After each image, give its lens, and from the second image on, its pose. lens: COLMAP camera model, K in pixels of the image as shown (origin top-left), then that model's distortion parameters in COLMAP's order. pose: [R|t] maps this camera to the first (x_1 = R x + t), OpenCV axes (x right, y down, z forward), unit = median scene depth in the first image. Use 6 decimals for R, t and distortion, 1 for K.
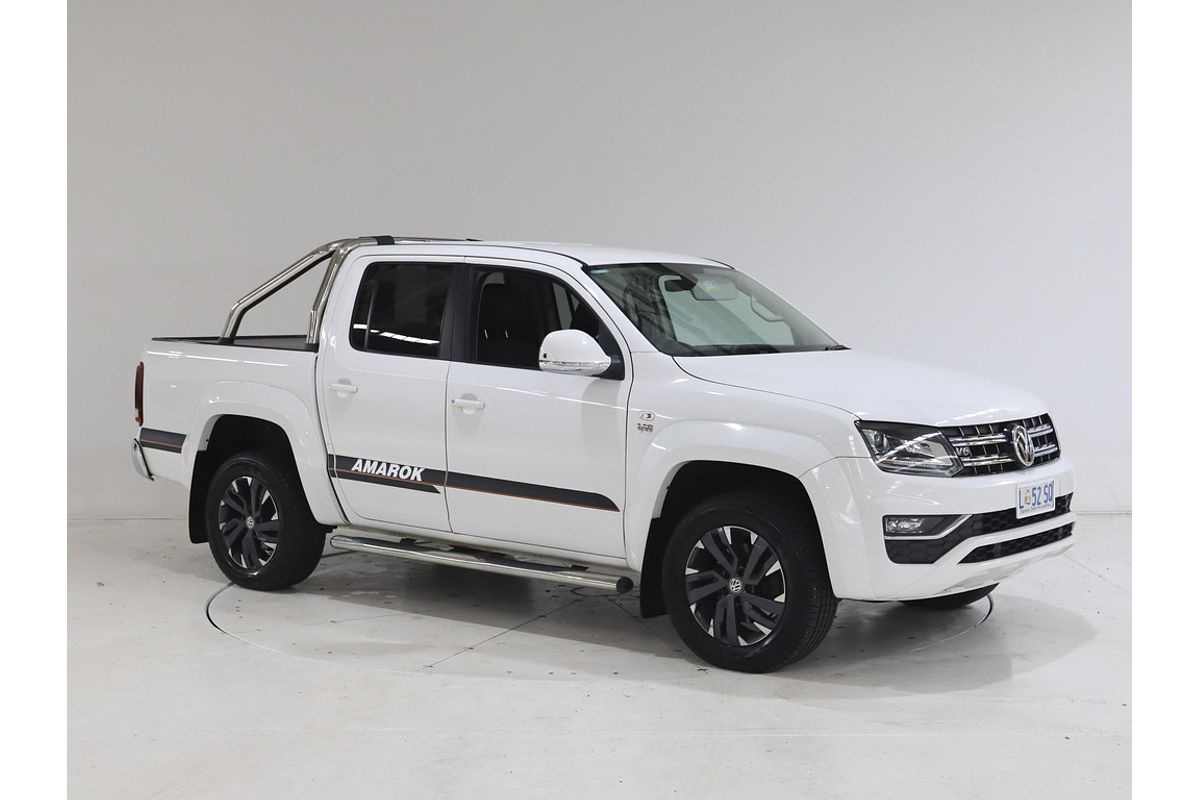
lens RADIAL K [[1359.3, 0, 600.0], [0, 1359.3, 400.0], [0, 0, 1]] dist [-0.002755, -0.009501]
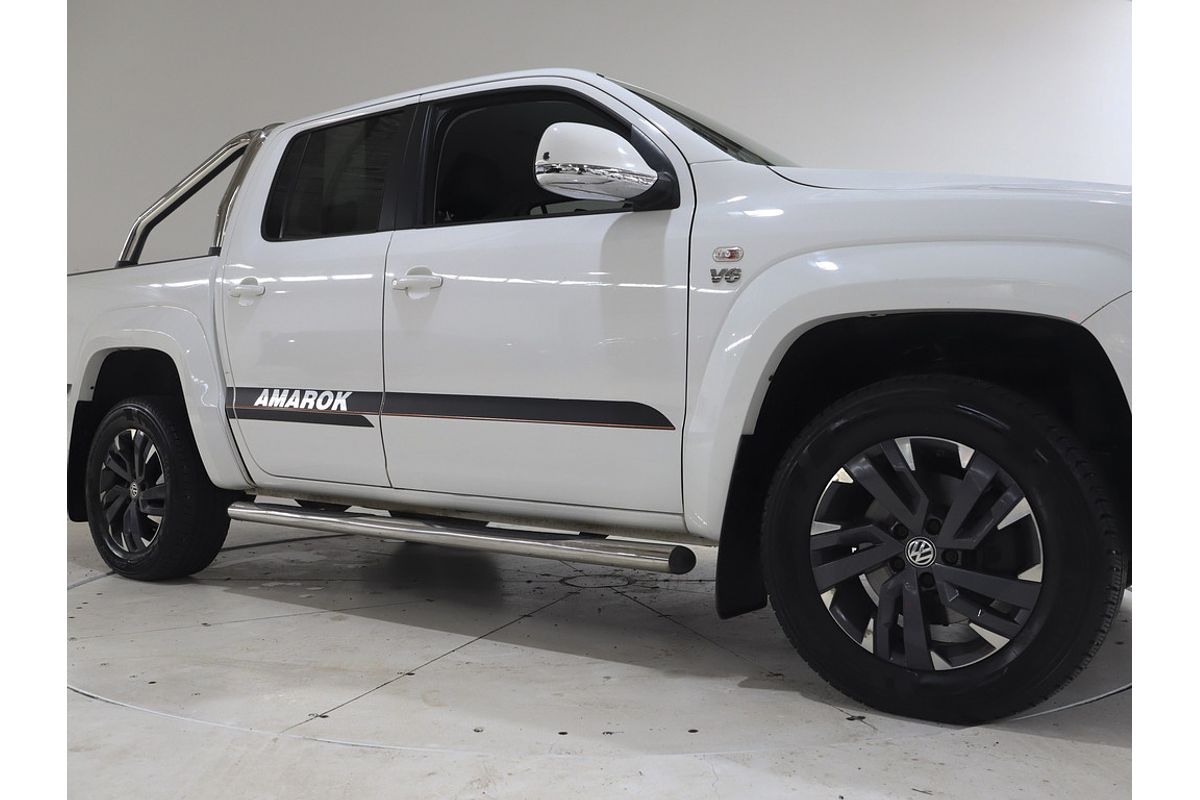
lens RADIAL K [[929.3, 0, 600.0], [0, 929.3, 400.0], [0, 0, 1]] dist [-0.054643, 0.004311]
pose [[0.997921, 0.006925, 0.064069, -0.037070], [-0.002492, 0.997613, -0.069008, 0.085447], [-0.064393, 0.068705, 0.995557, 0.541893]]
